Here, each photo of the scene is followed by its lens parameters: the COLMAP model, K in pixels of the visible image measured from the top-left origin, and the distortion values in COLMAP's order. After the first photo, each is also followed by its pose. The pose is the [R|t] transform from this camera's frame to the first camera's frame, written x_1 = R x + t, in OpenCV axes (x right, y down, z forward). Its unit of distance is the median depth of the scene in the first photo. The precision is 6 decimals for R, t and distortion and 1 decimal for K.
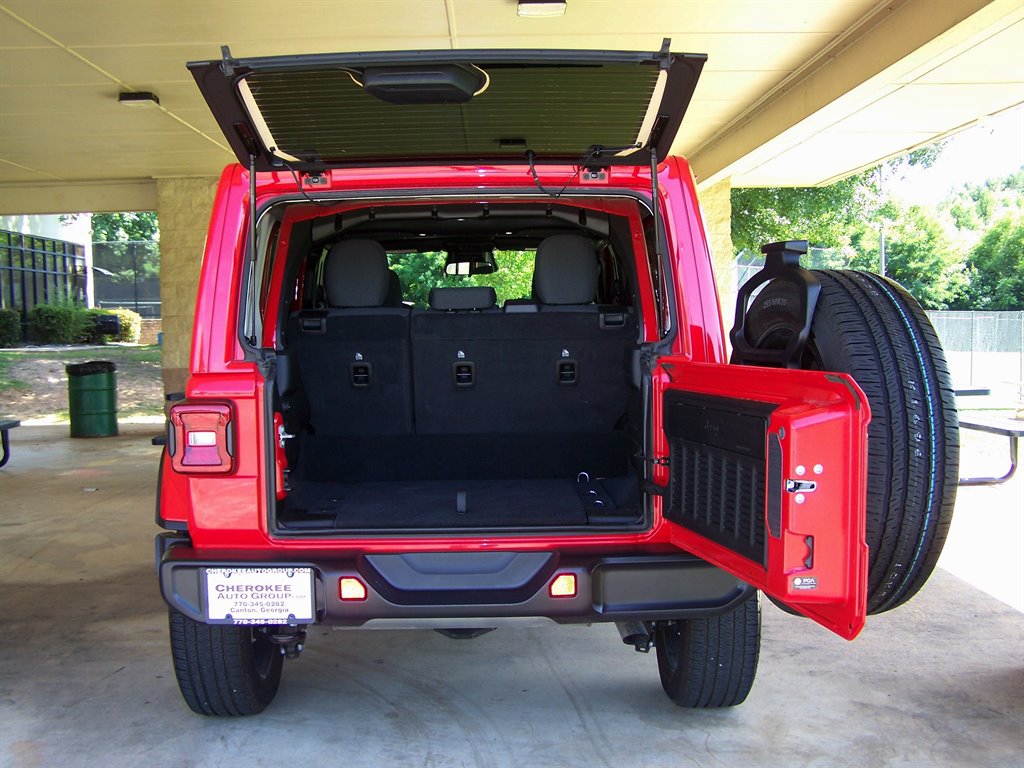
lens RADIAL K [[1178.7, 0, 495.4], [0, 1178.7, 413.4], [0, 0, 1]] dist [-0.197028, 0.373911]
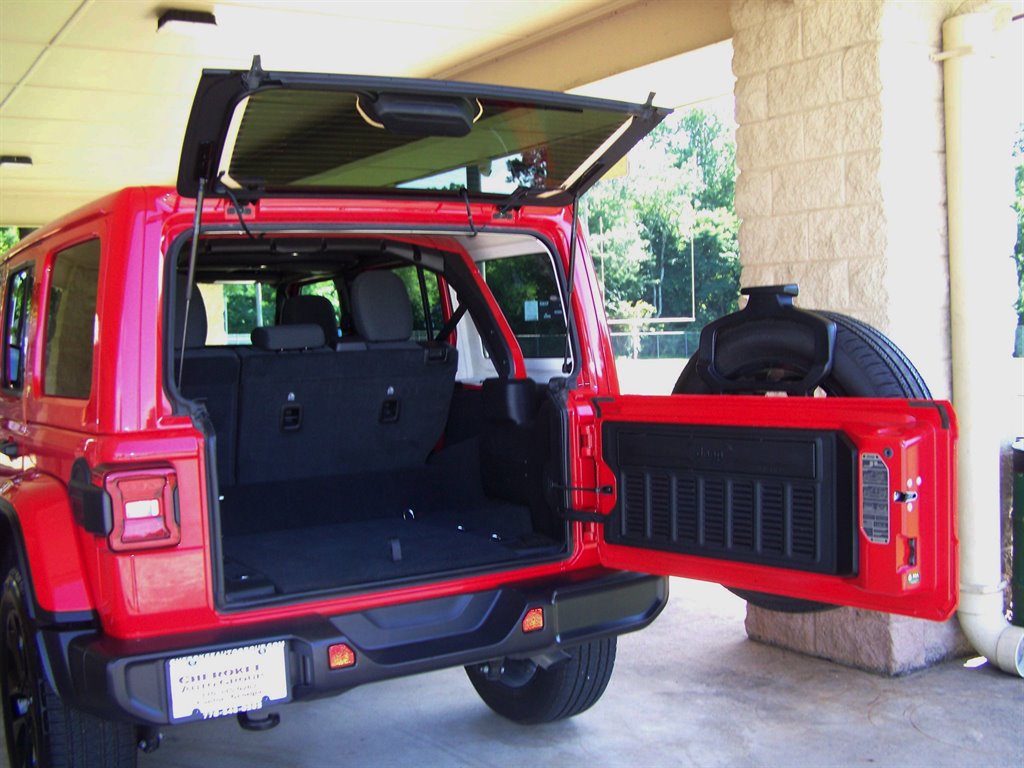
lens RADIAL K [[1178.7, 0, 495.4], [0, 1178.7, 413.4], [0, 0, 1]] dist [-0.197028, 0.373911]
pose [[0.852664, -0.051787, 0.519886, -0.465188], [0.061967, 0.998076, -0.002211, -0.029870], [-0.518771, 0.034101, 0.854233, 0.140104]]
